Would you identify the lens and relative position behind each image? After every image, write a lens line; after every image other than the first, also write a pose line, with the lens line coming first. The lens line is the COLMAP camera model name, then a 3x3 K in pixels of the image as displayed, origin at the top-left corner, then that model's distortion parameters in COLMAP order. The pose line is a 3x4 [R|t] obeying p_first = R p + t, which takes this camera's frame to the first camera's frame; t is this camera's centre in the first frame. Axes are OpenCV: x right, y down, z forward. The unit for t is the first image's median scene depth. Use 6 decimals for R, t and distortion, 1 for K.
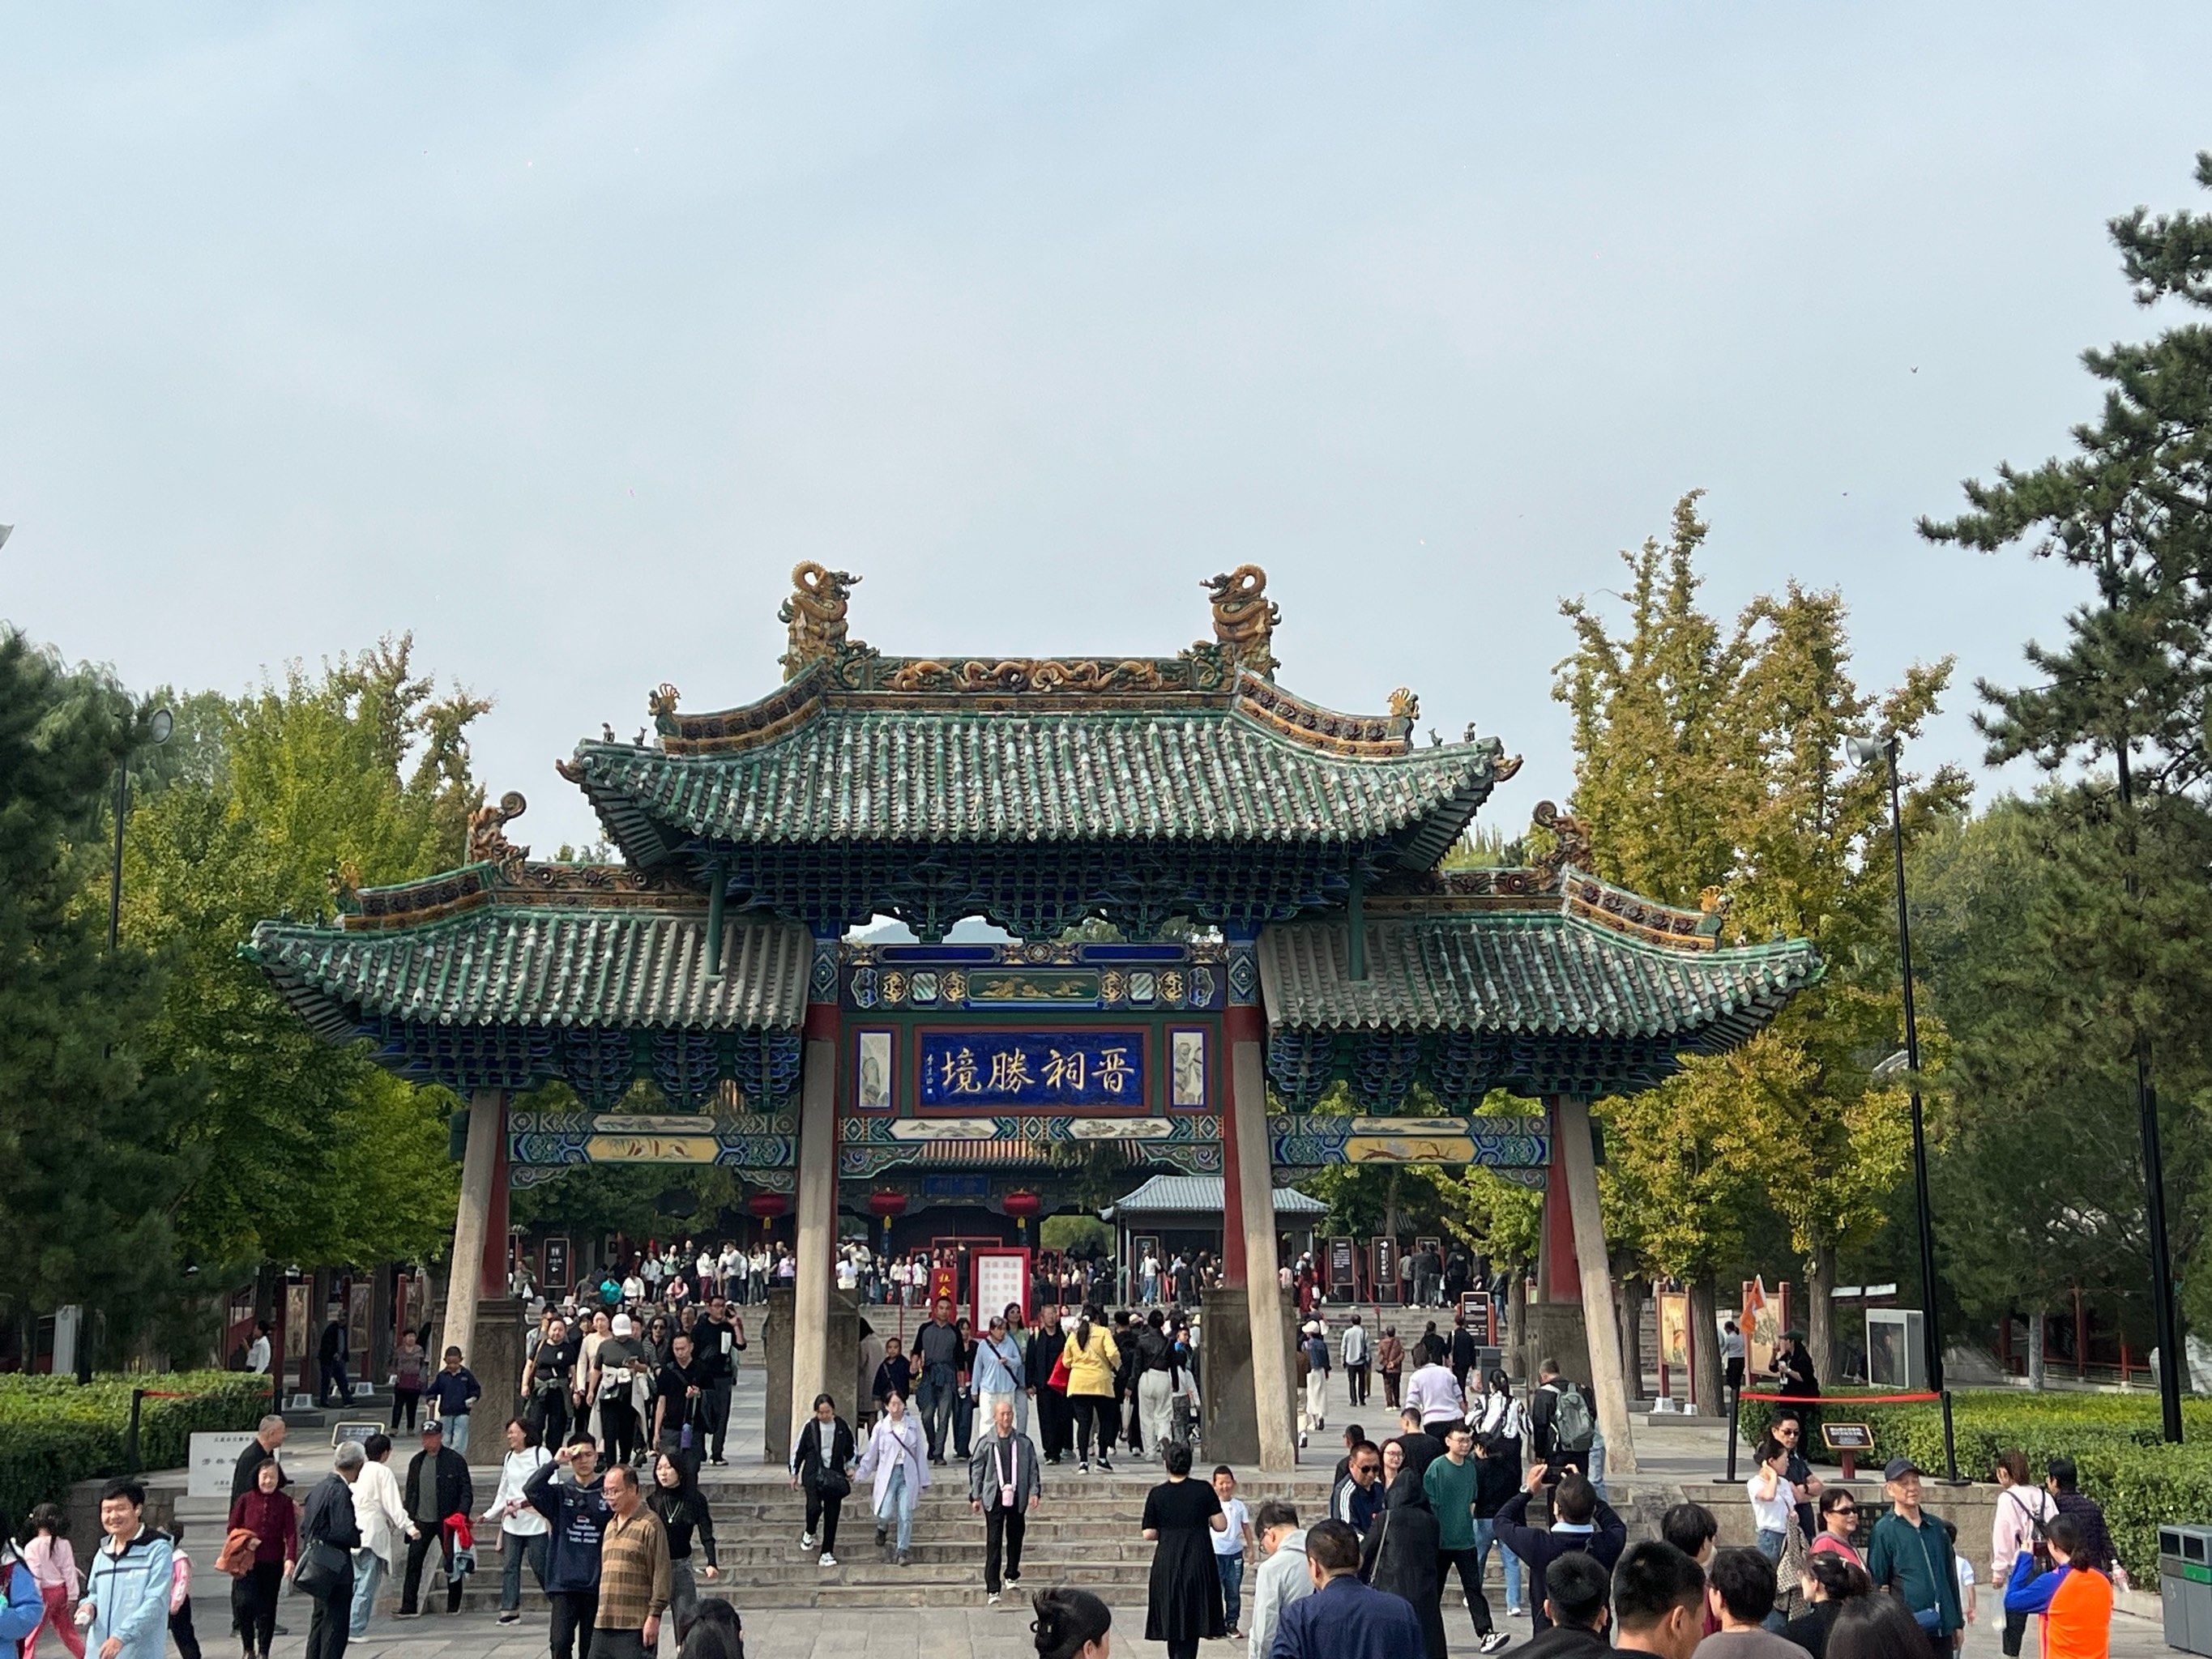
lens RADIAL K [[3112.3, 0, 1094.1], [0, 3112.3, 823.1], [0, 0, 1]] dist [0.167861, 0.000000]
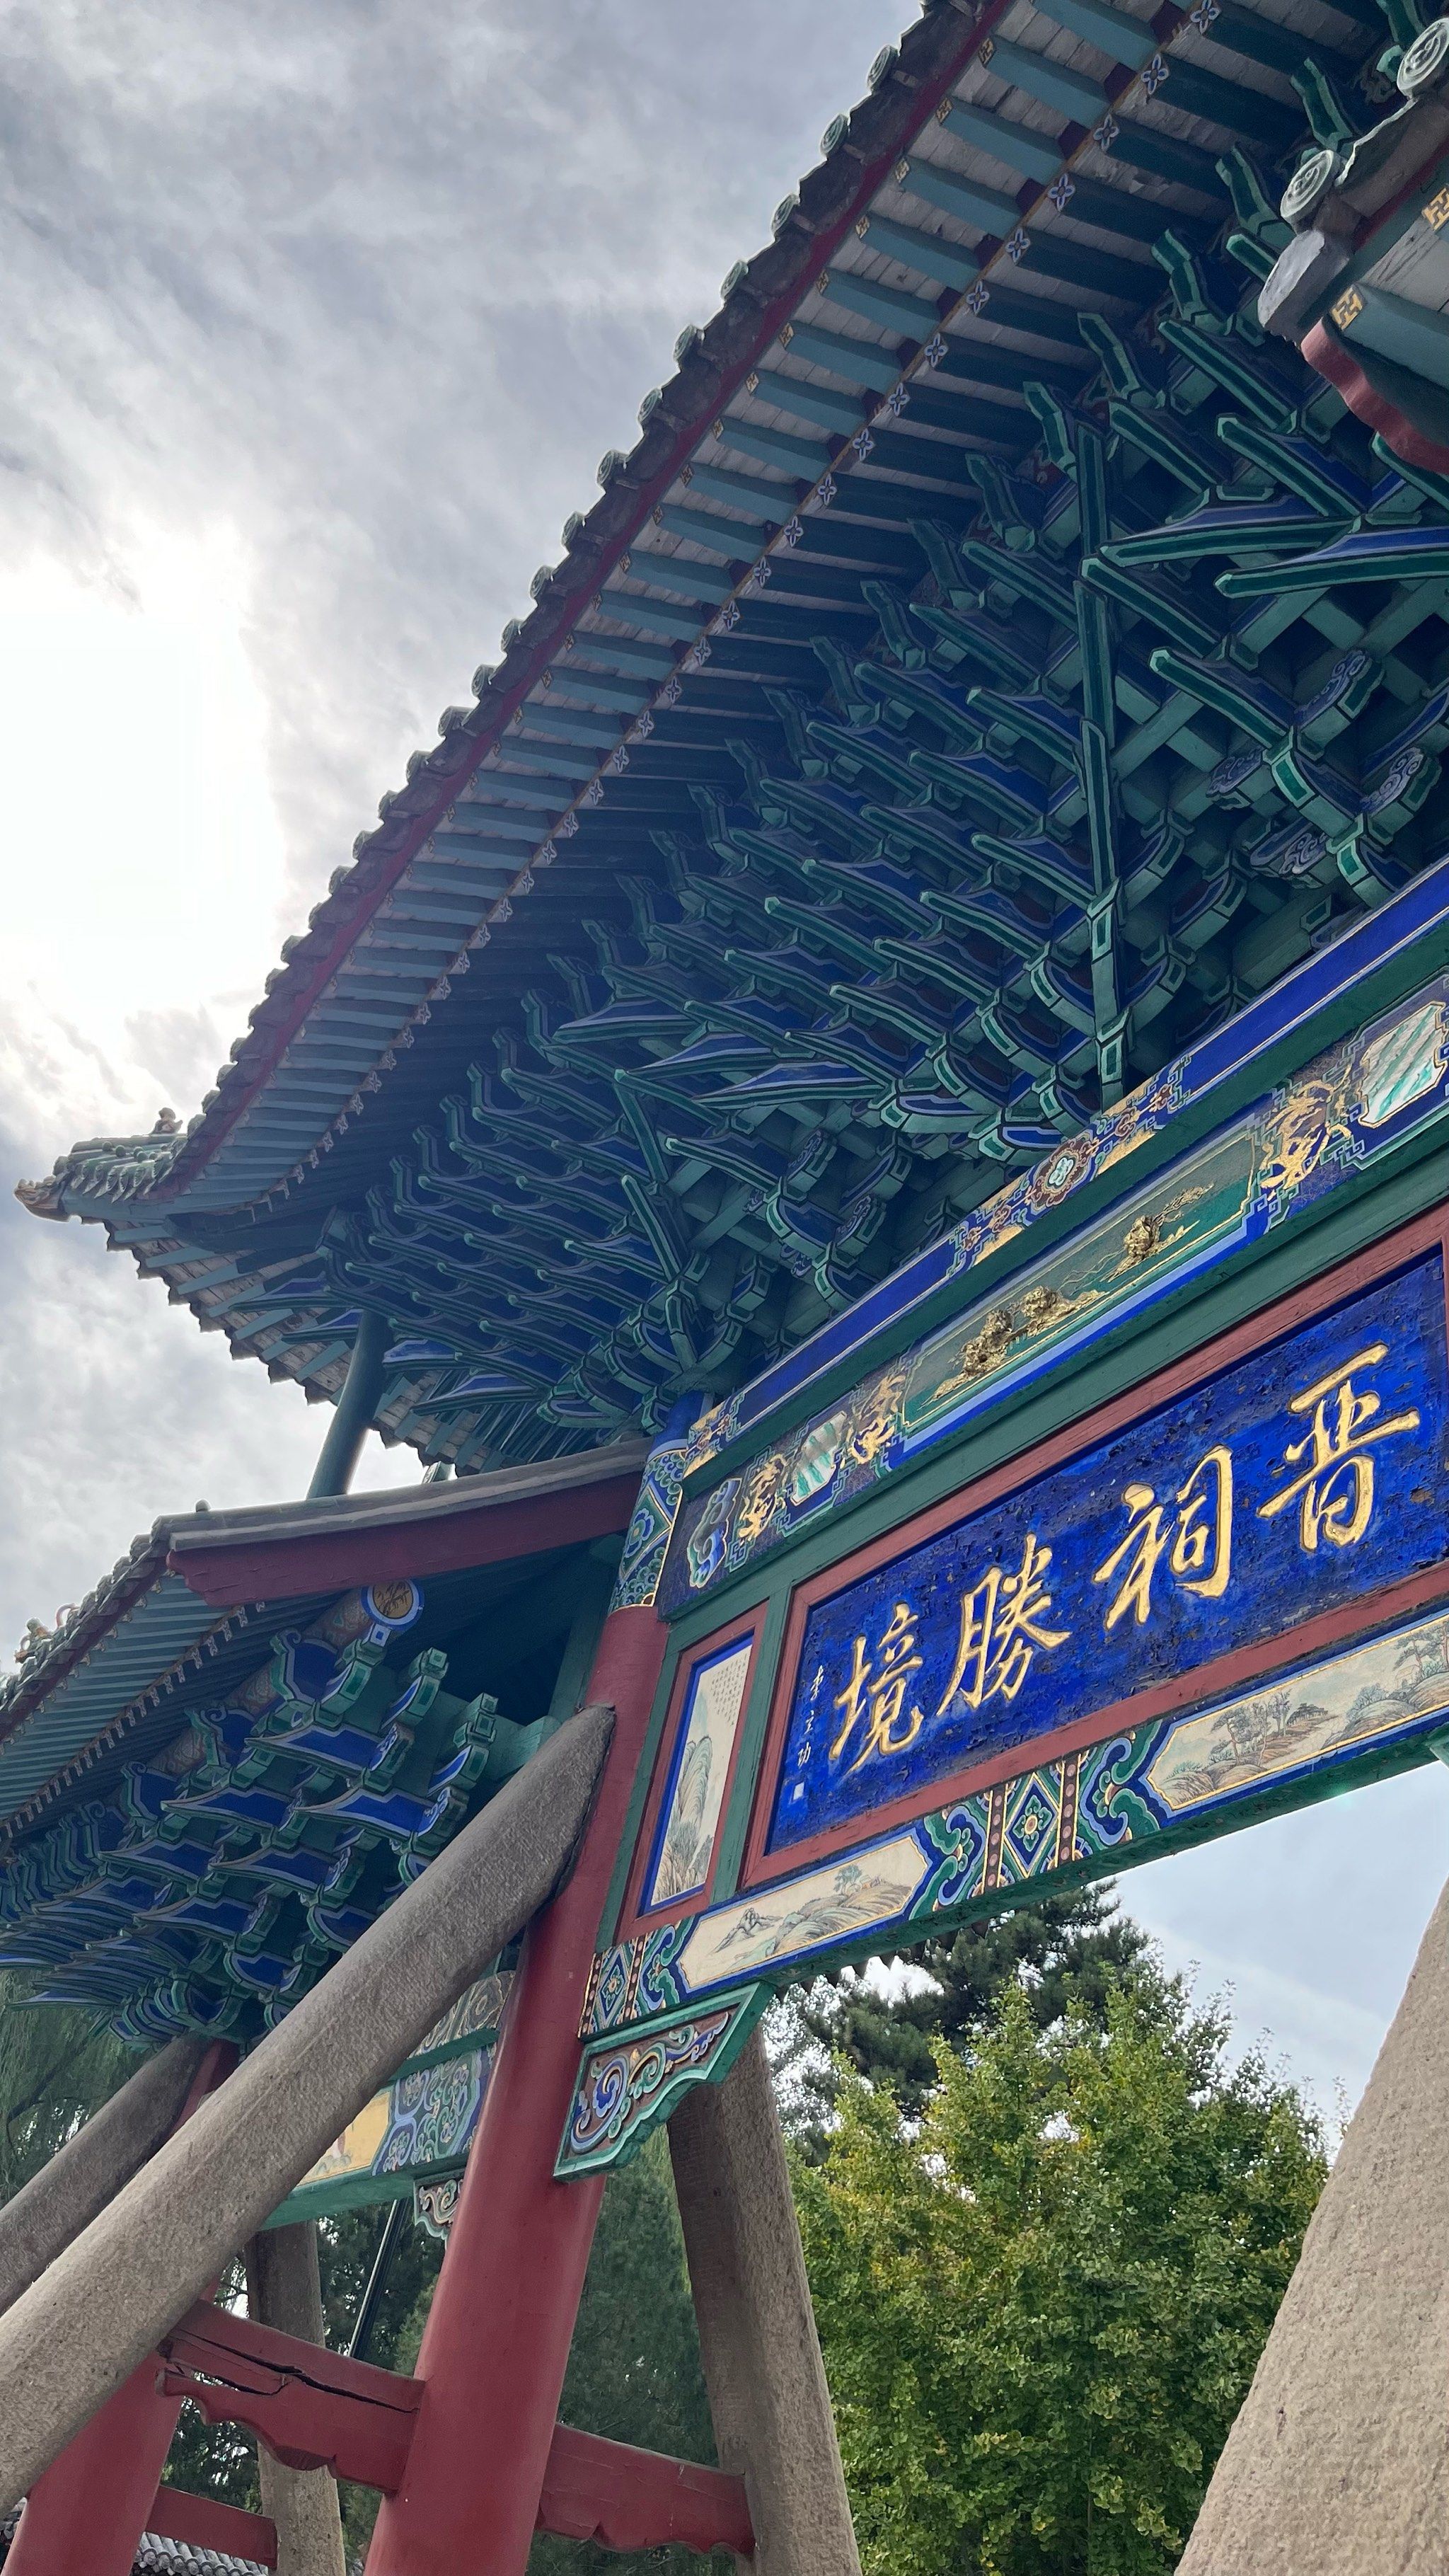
lens RADIAL K [[1964.1, 0, 725.1], [0, 1964.1, 1280.8], [0, 0, 1]] dist [0.075002, 0.000436]
pose [[0.463544, -0.480220, -0.744658, 0.087638], [-0.051146, 0.824499, -0.563547, 0.143790], [0.884597, 0.299315, 0.357630, 0.921389]]
